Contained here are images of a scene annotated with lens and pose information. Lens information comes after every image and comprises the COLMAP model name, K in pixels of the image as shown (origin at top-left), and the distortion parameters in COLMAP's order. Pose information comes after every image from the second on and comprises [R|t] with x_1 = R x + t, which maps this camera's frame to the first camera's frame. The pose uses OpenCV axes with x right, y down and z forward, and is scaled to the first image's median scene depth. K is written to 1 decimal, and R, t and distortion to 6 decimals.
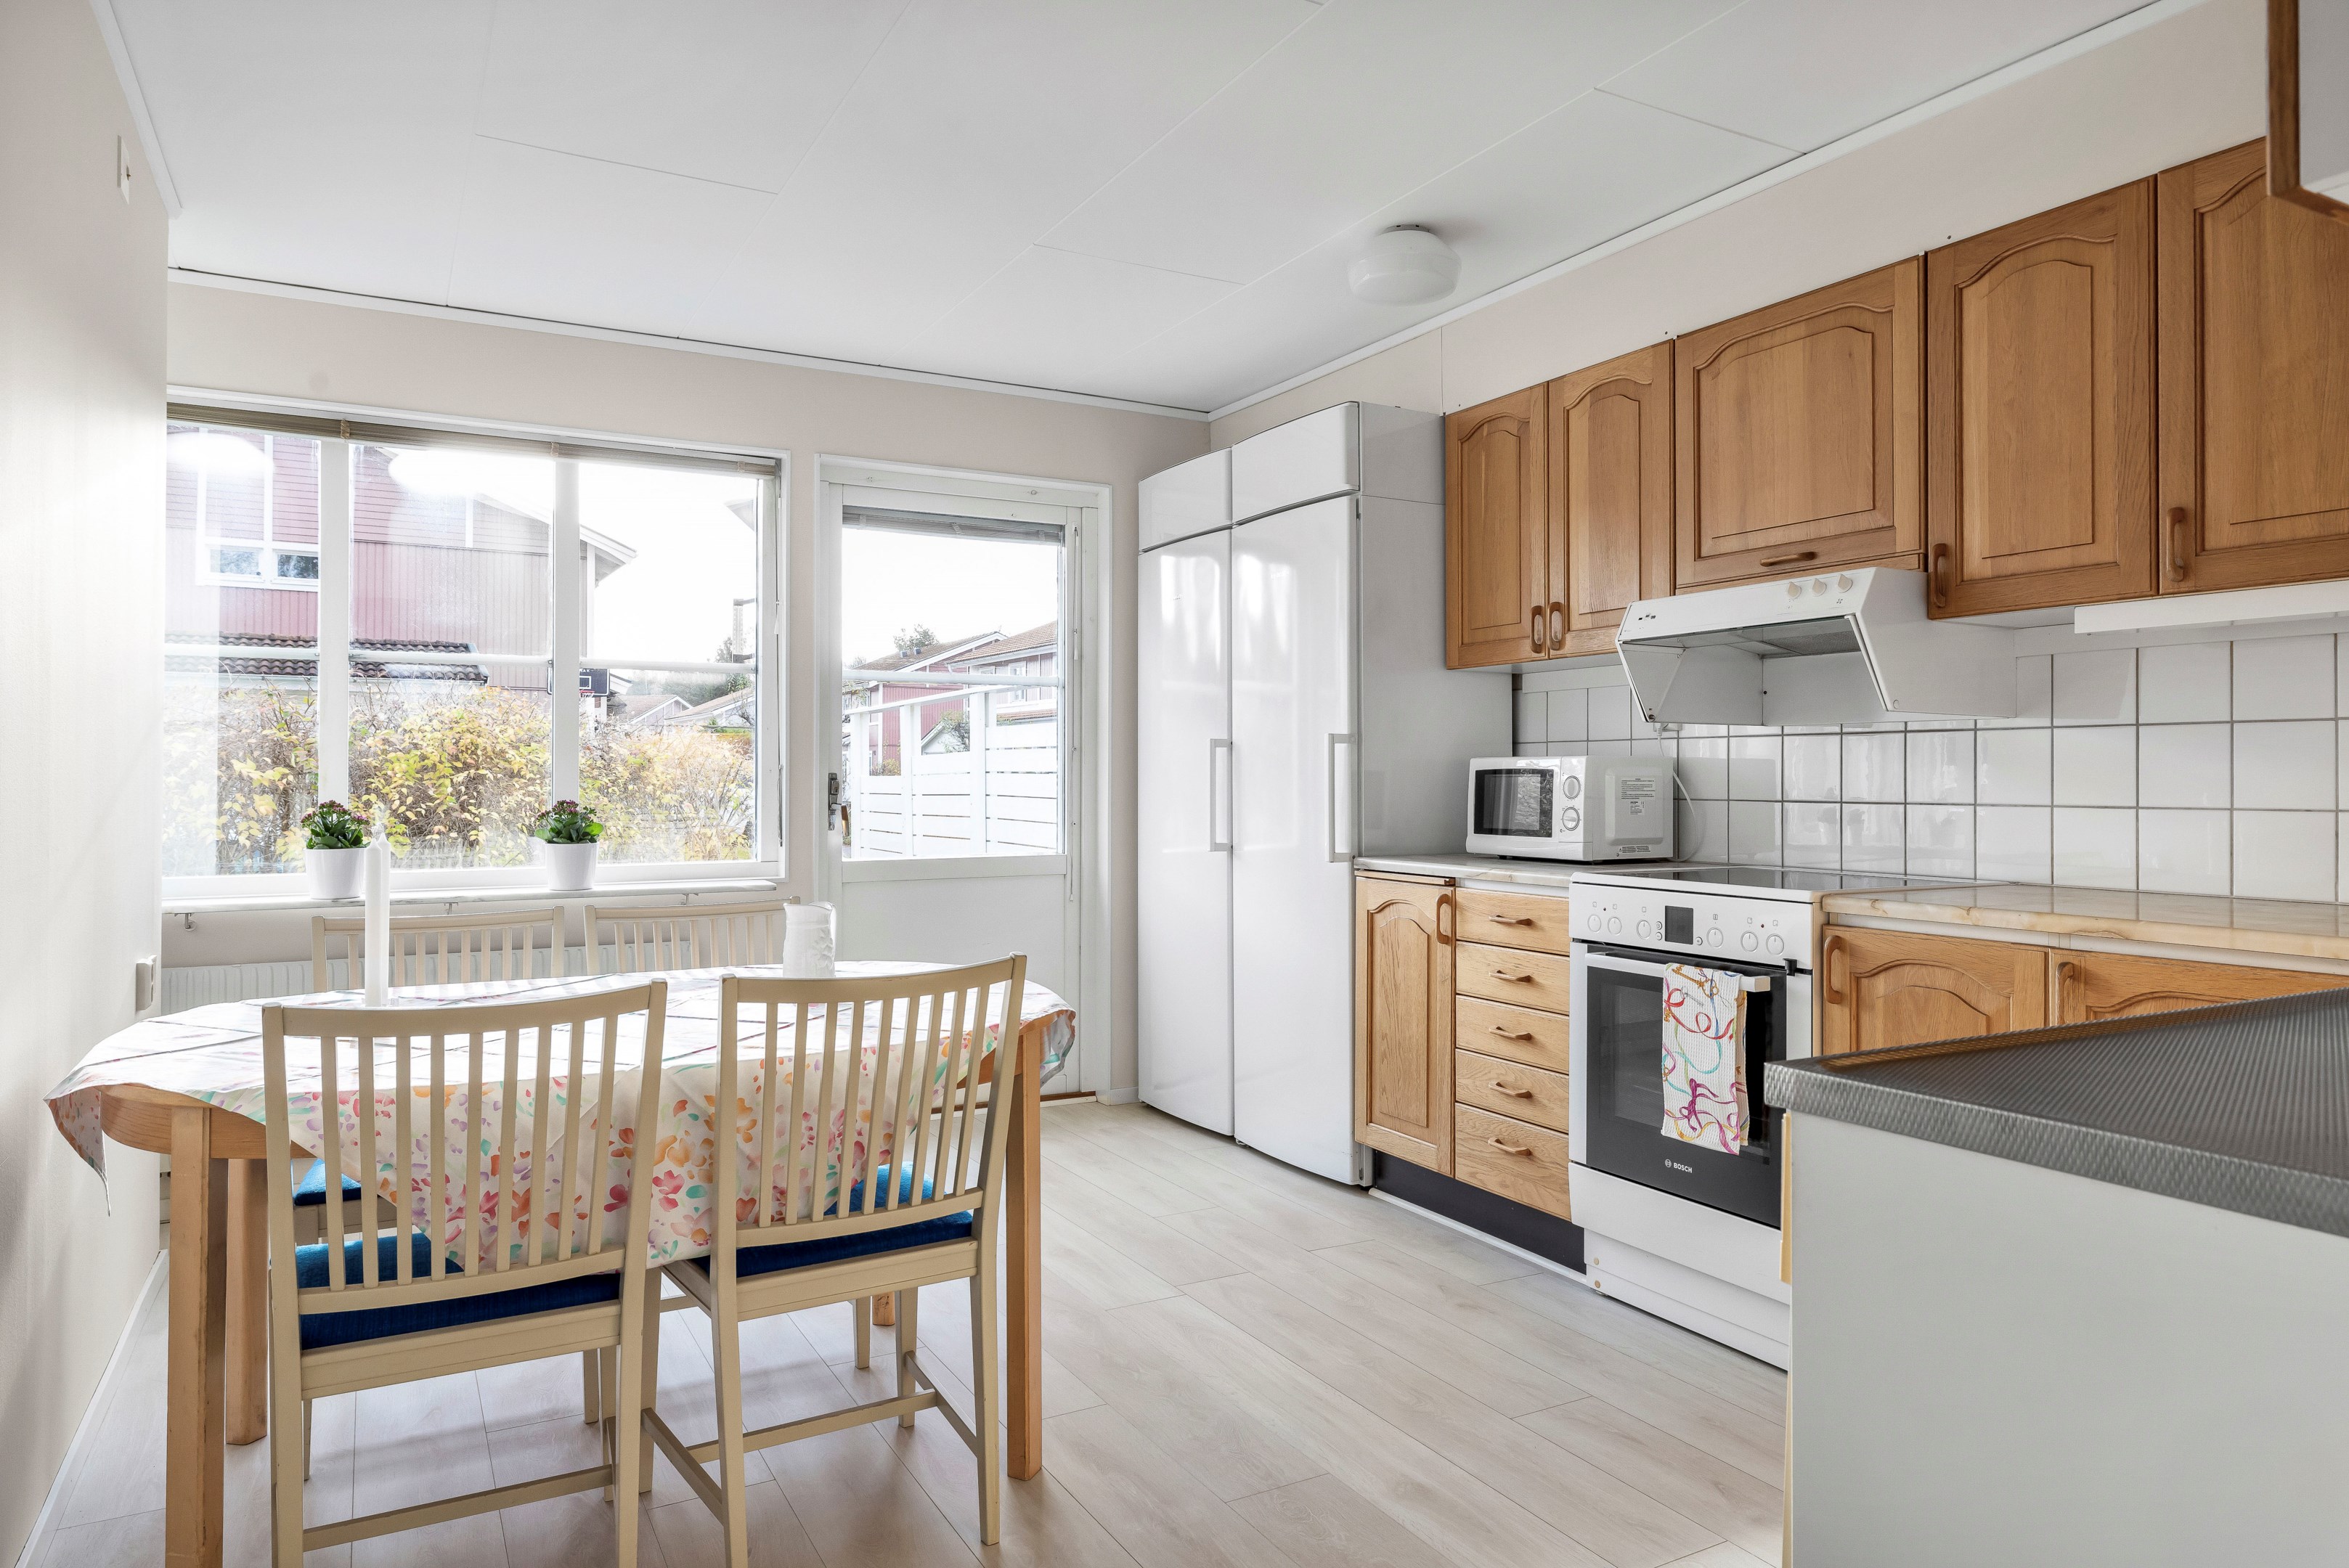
lens RADIAL K [[1472.2, 0, 1178.2], [0, 1472.2, 761.0], [0, 0, 1]] dist [0.002960, 0.006984]
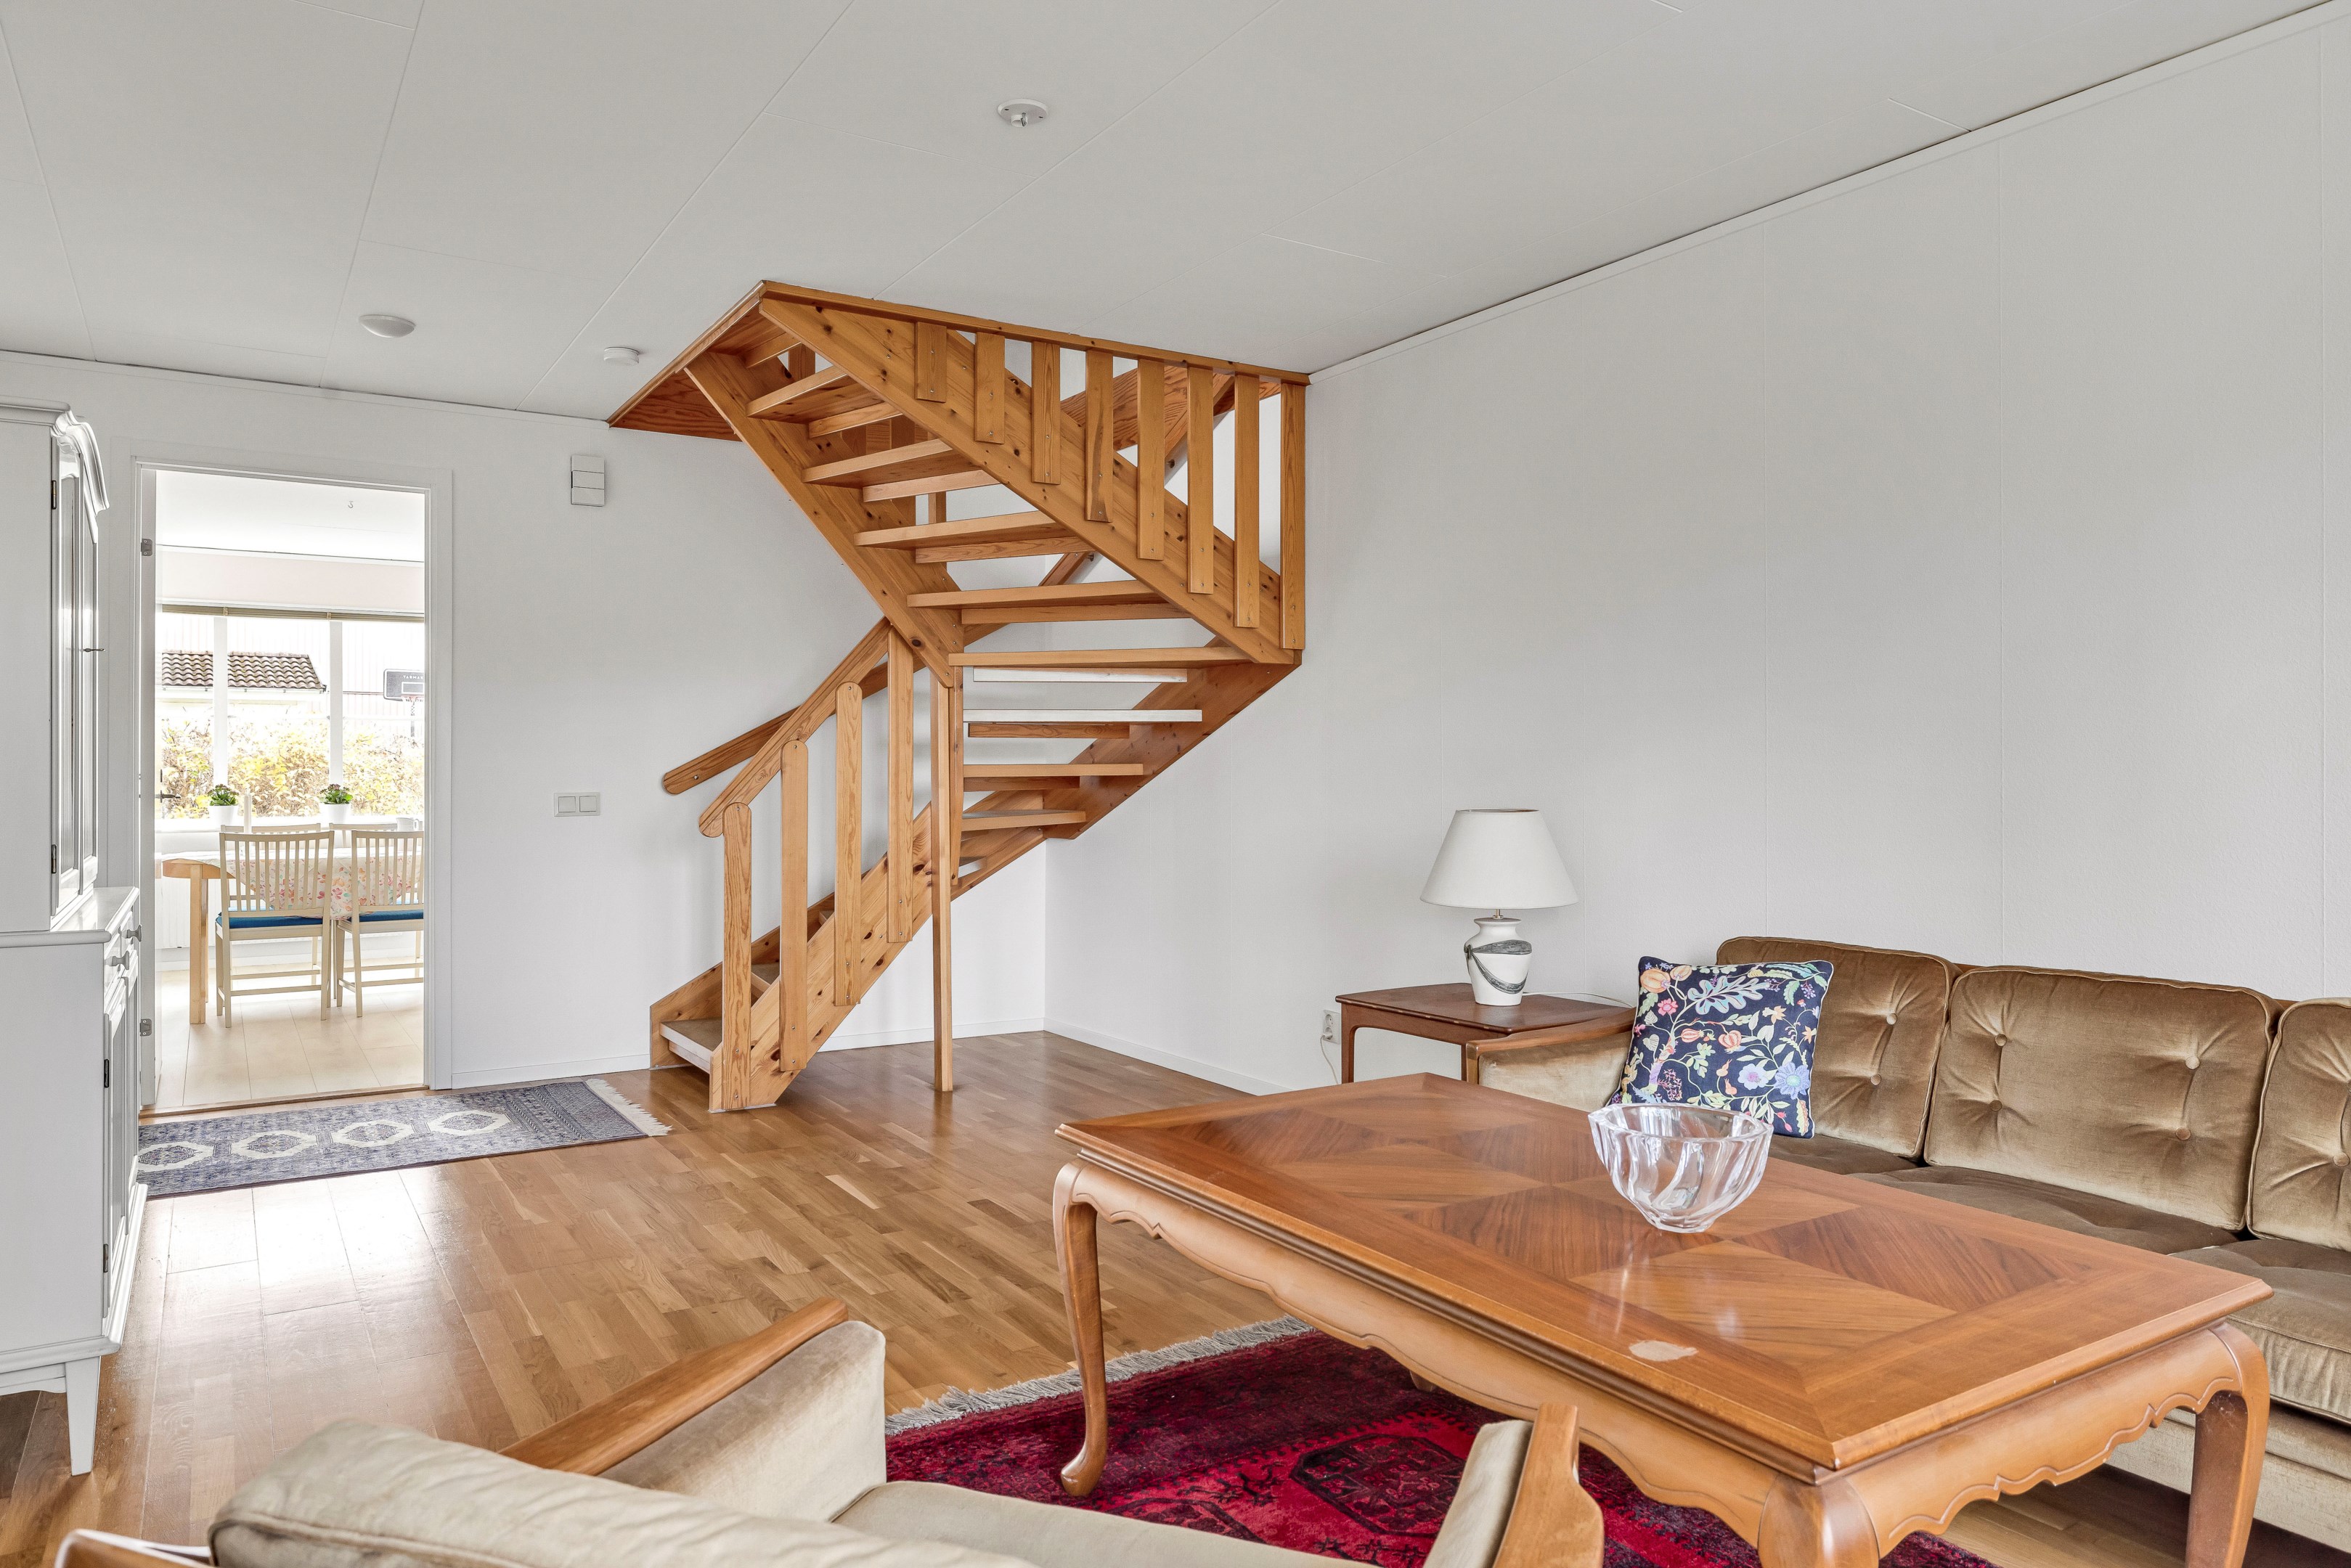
lens RADIAL K [[1497.1, 0, 1169.3], [0, 1497.1, 779.3], [0, 0, 1]] dist [0.000274, -0.001876]
pose [[0.997717, 0.000531, 0.067525, 0.657791], [-0.001517, 0.999893, 0.014541, -0.014332], [-0.067510, -0.014611, 0.997612, -1.268102]]
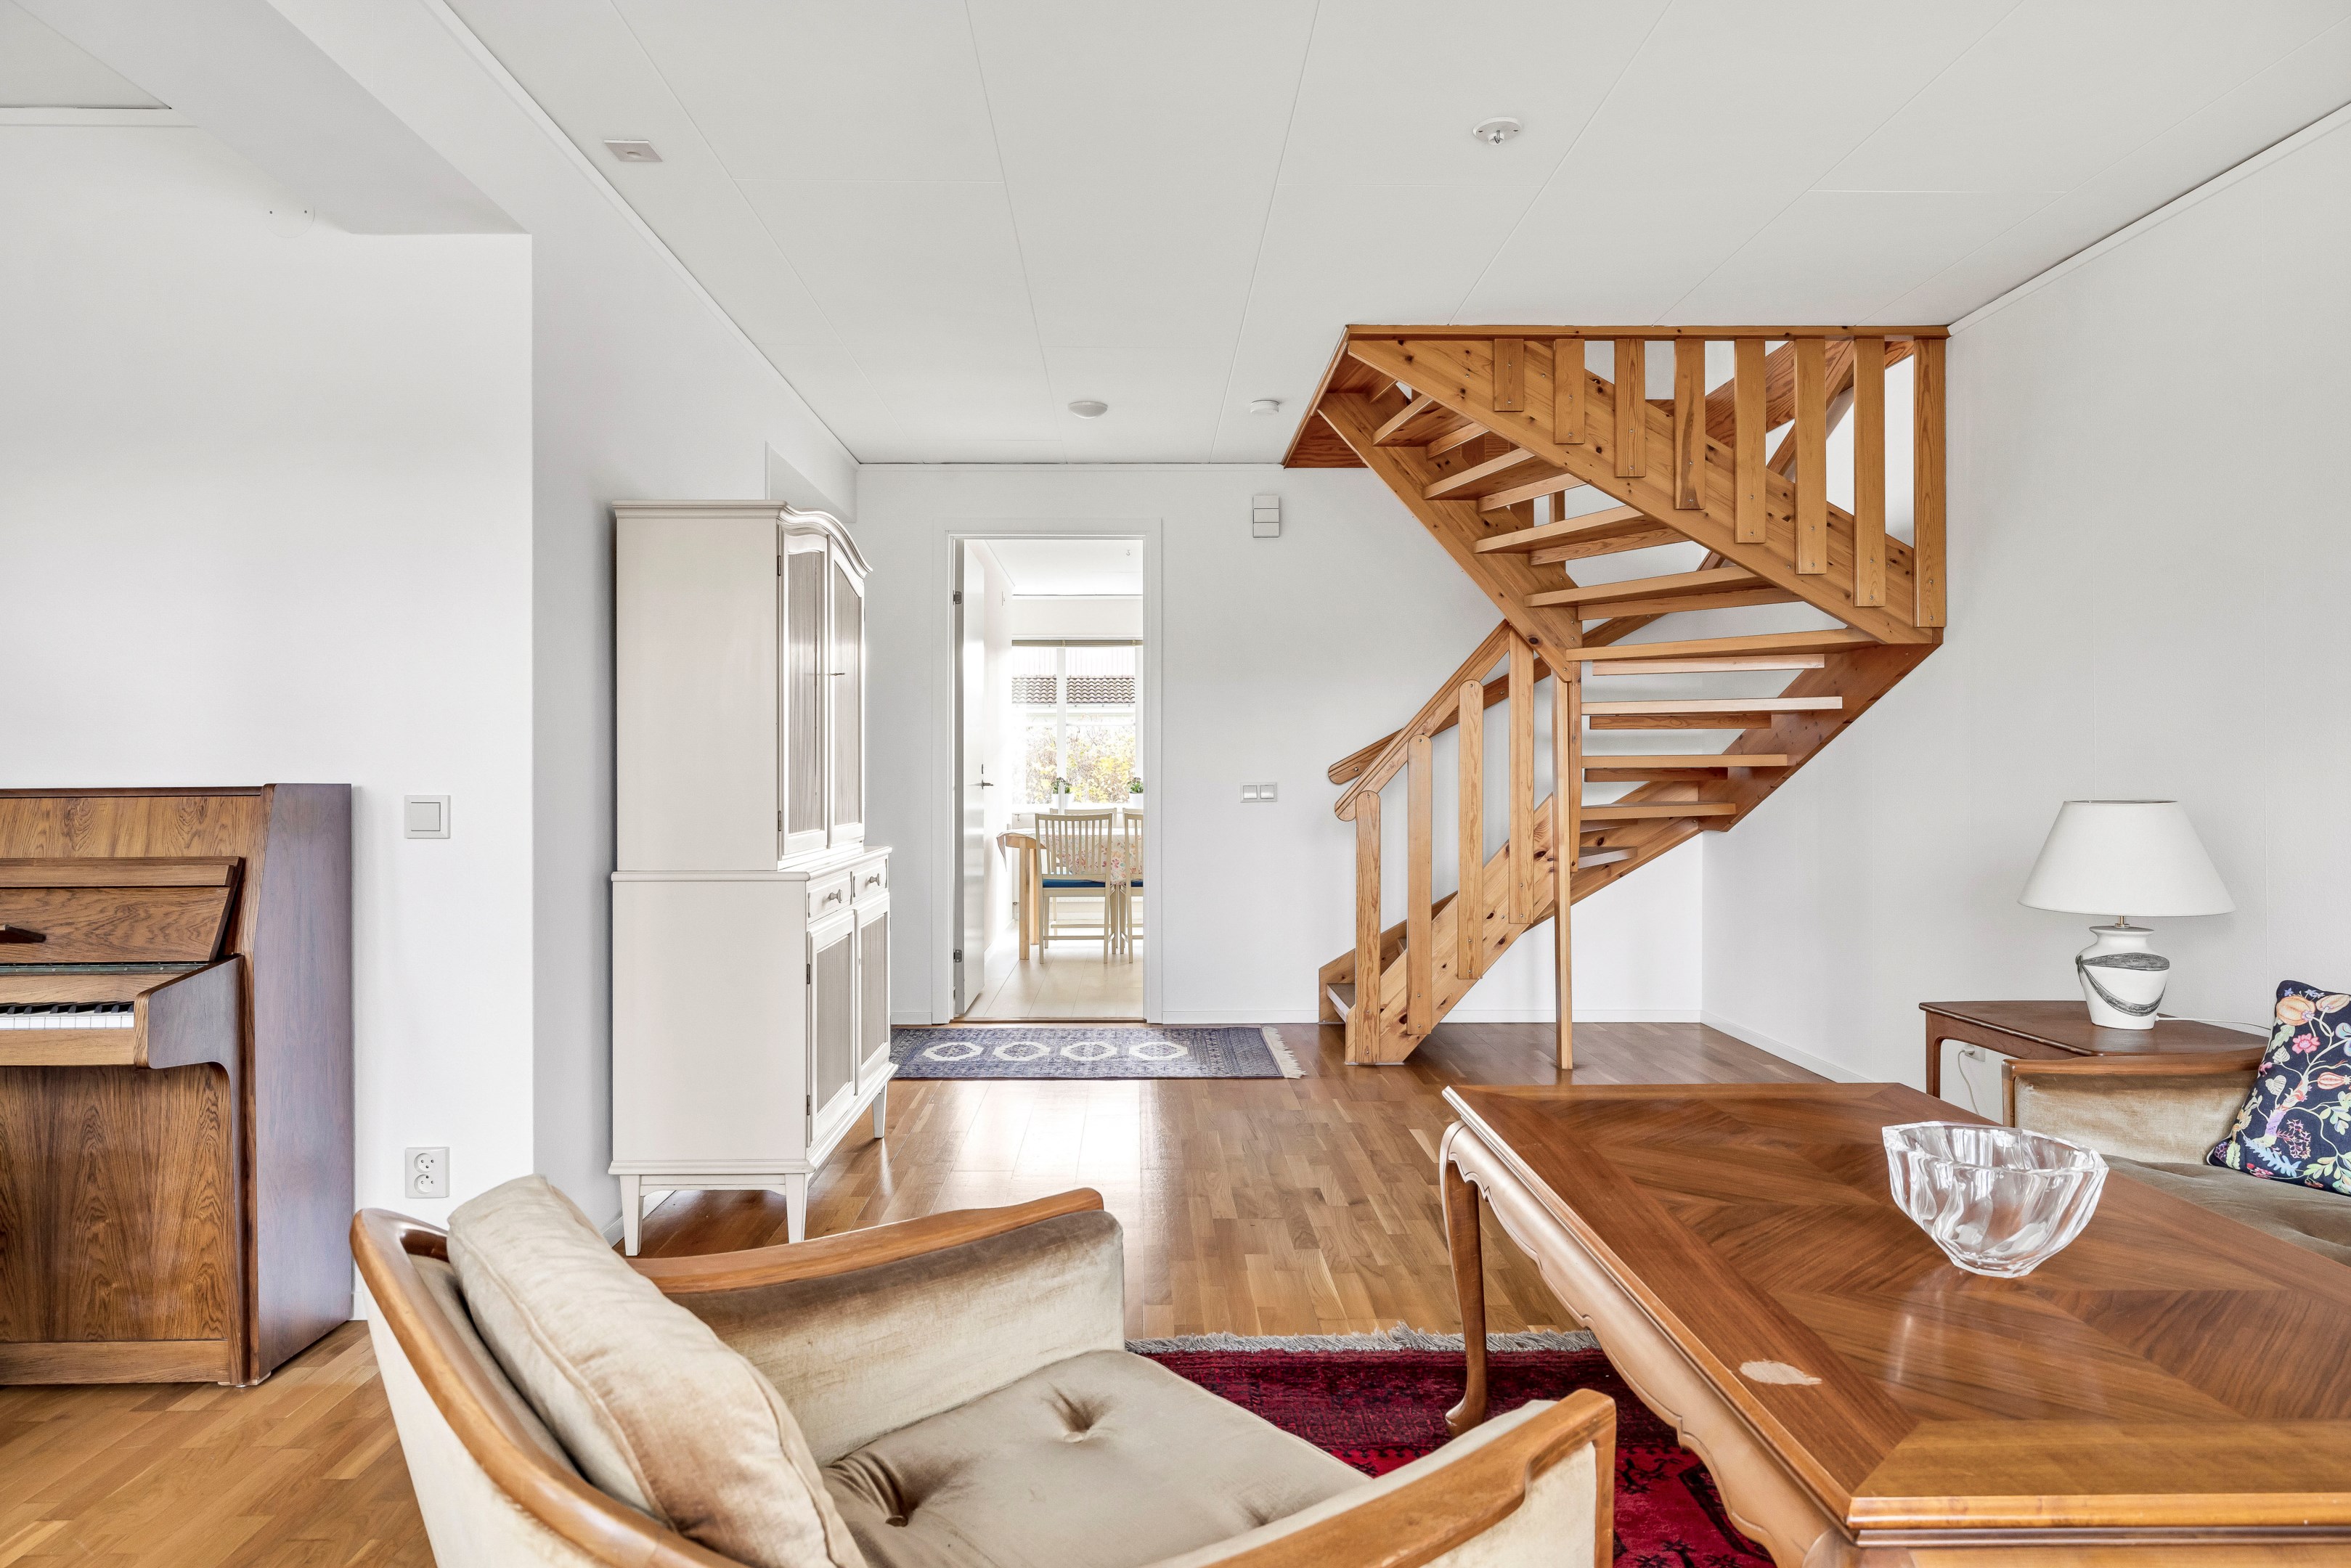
lens RADIAL K [[1401.0, 0, 1166.2], [0, 1401.0, 776.9], [0, 0, 1]] dist [-0.005147, 0.001156]
pose [[0.888742, 0.001171, -0.458405, 0.810085], [0.005378, 0.999901, 0.012981, -0.007462], [0.458375, -0.014002, 0.888648, -1.251127]]
